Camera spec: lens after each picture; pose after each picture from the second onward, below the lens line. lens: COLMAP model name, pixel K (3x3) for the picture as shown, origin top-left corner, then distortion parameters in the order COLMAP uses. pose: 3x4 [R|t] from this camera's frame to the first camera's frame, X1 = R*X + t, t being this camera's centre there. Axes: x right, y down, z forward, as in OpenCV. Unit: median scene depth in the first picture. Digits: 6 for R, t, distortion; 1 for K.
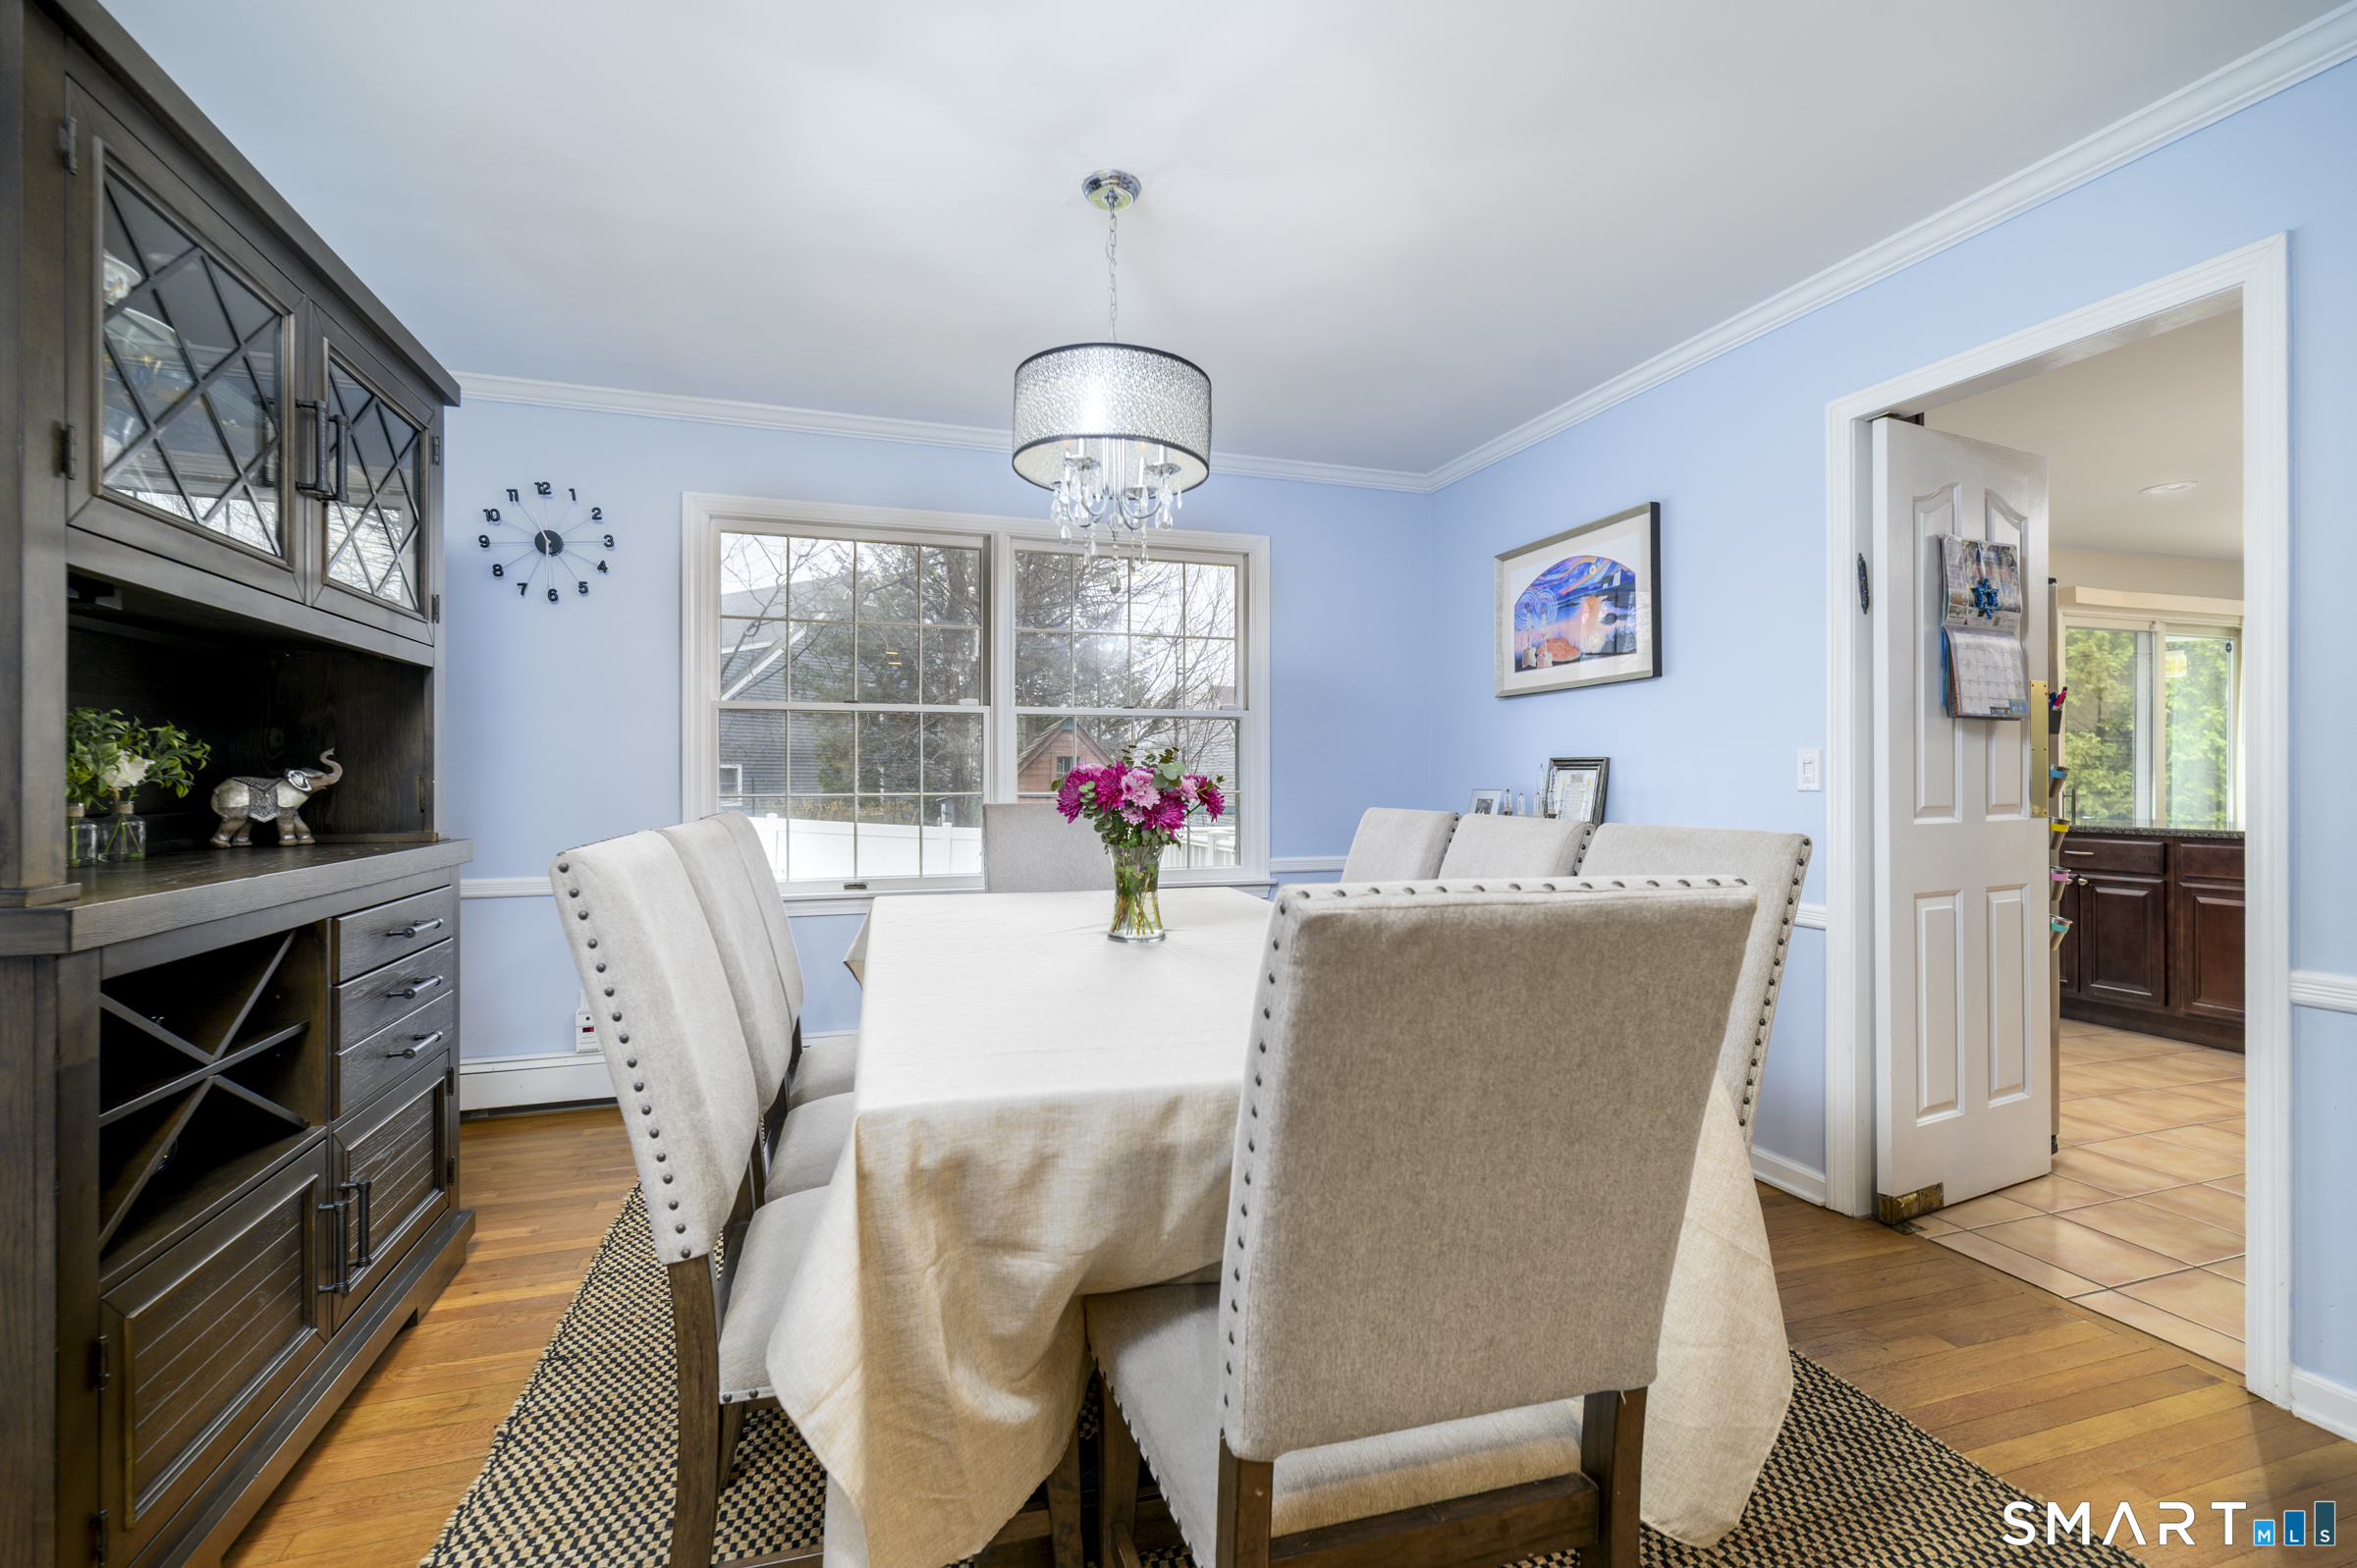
lens RADIAL K [[1040.8, 0, 1178.9], [0, 1040.8, 776.9], [0, 0, 1]] dist [-0.002591, 0.001355]
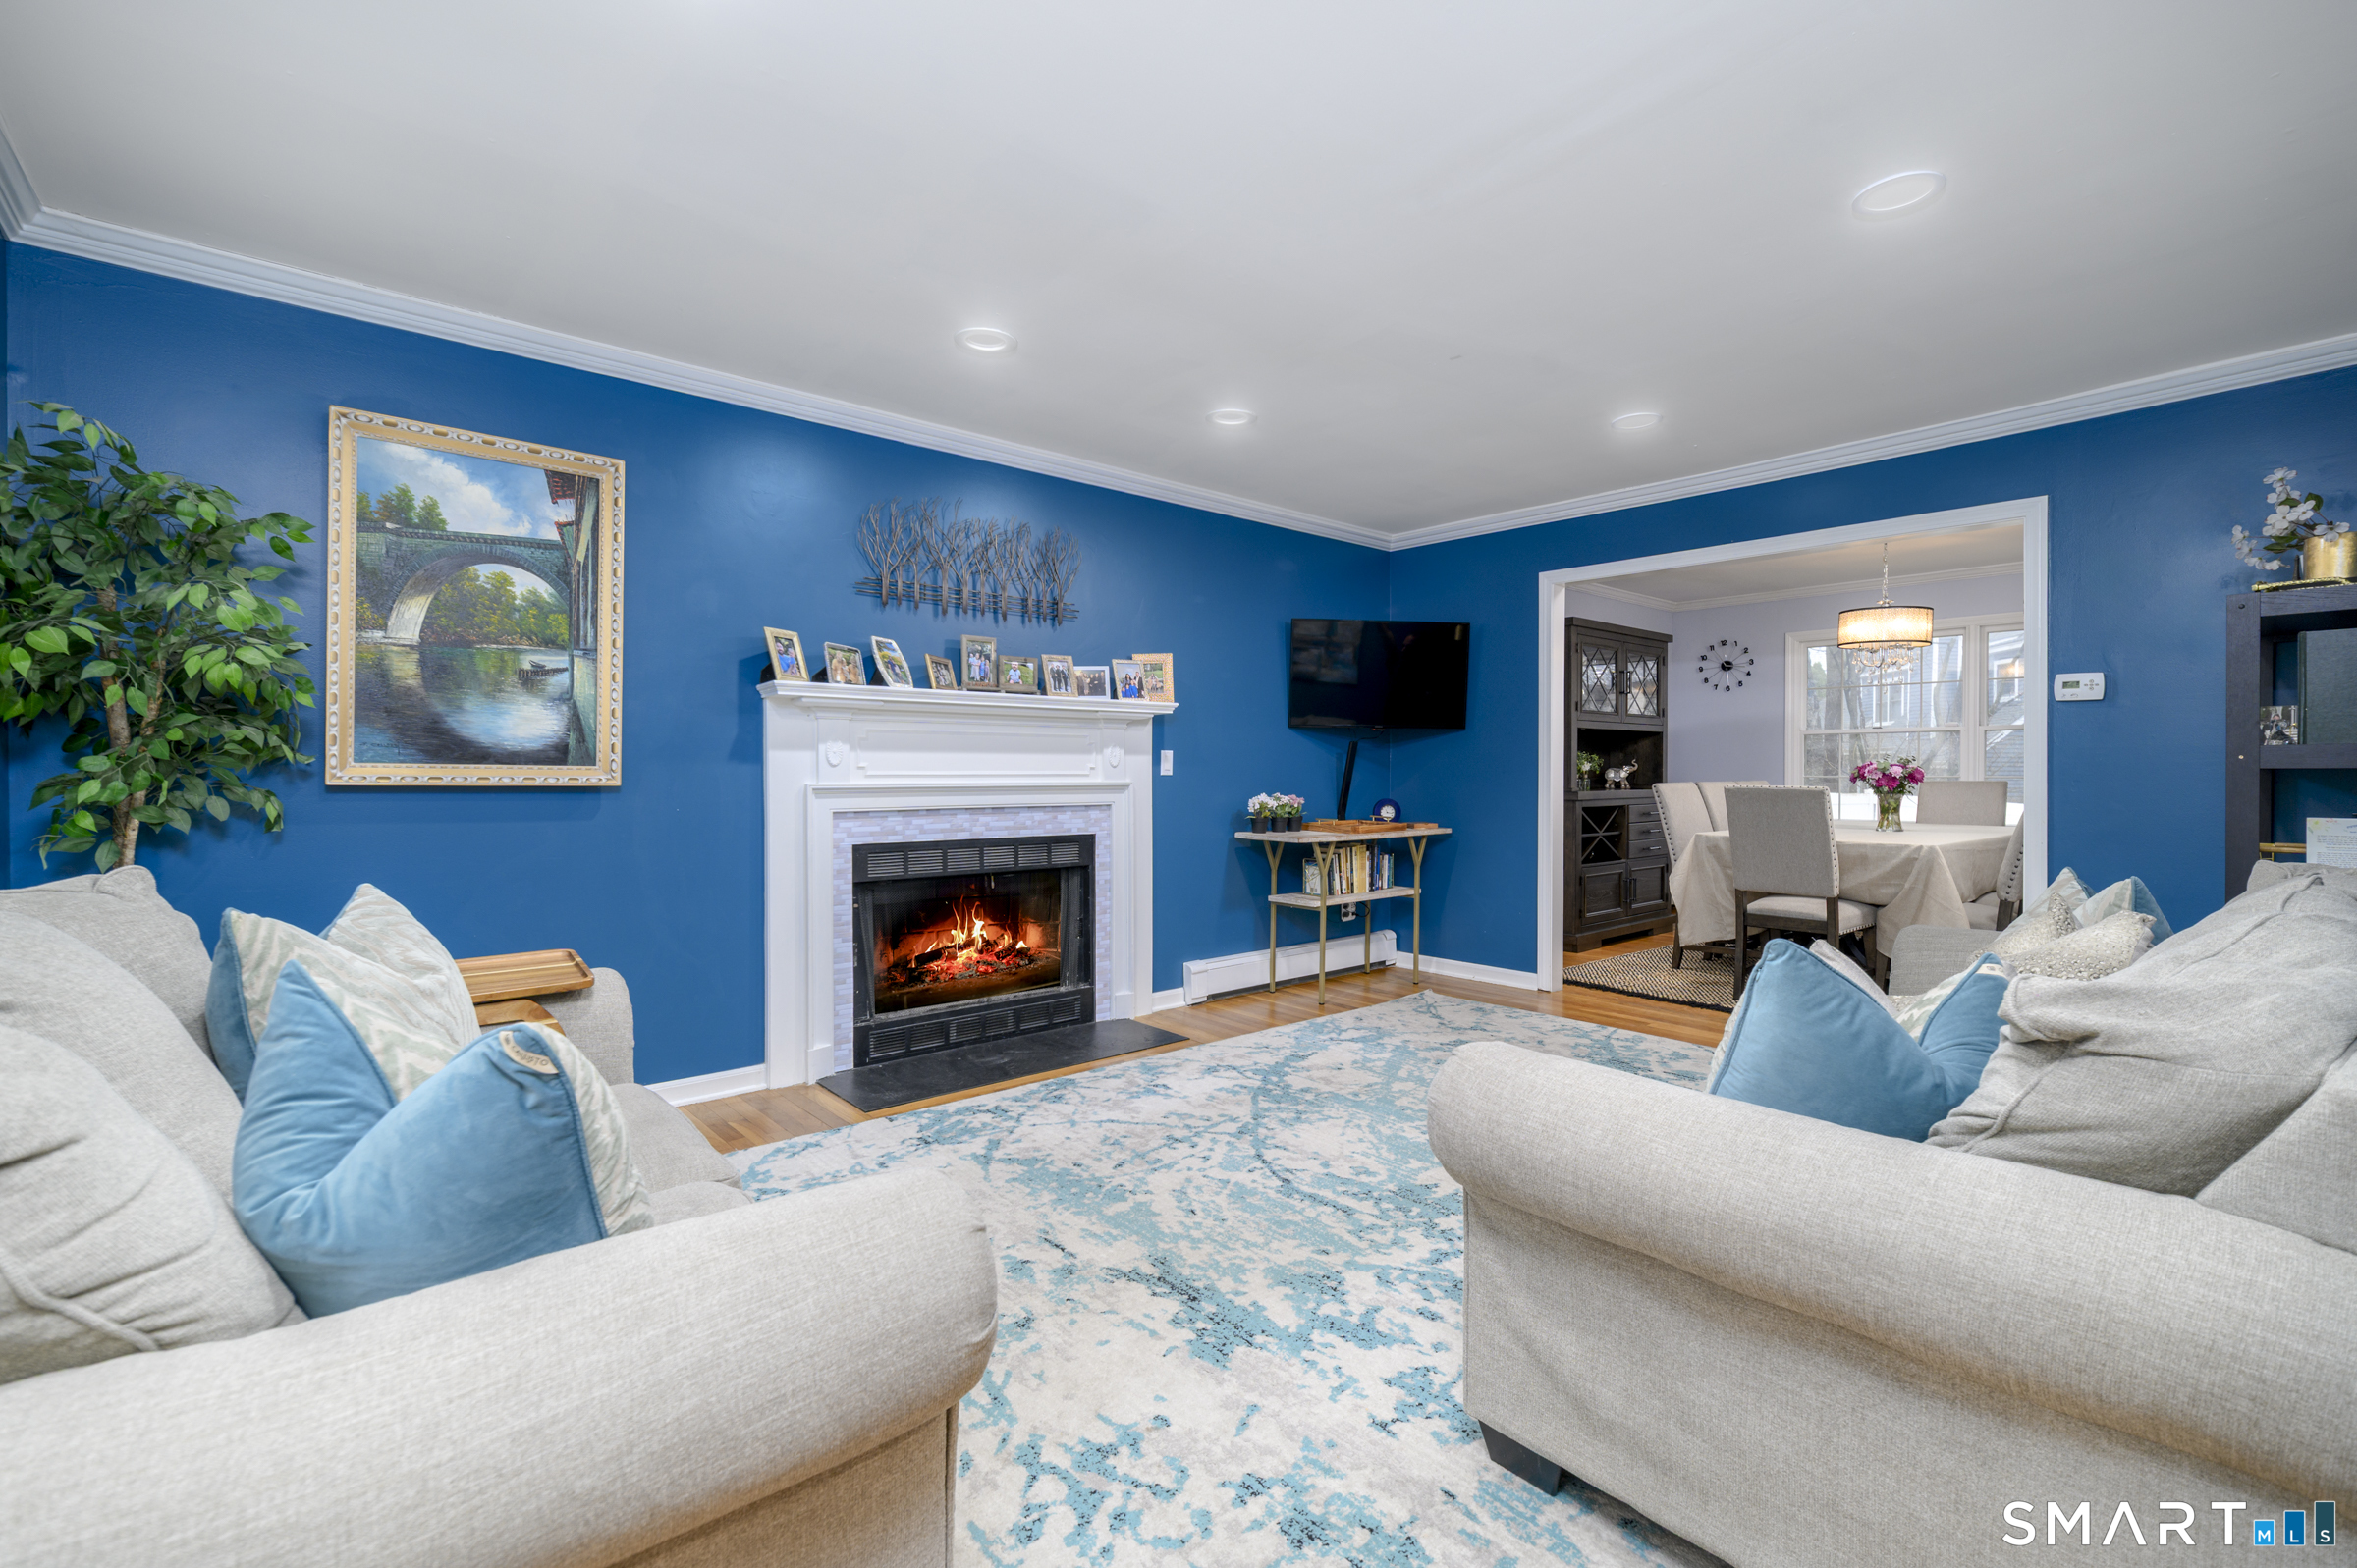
lens RADIAL K [[1040.8, 0, 1166.0], [0, 1040.8, 767.3], [0, 0, 1]] dist [-0.002591, 0.001355]
pose [[0.378593, -0.004852, -0.925551, 1.769044], [0.006200, 0.999977, -0.002706, -0.002198], [0.925543, -0.004714, 0.378614, -1.713865]]
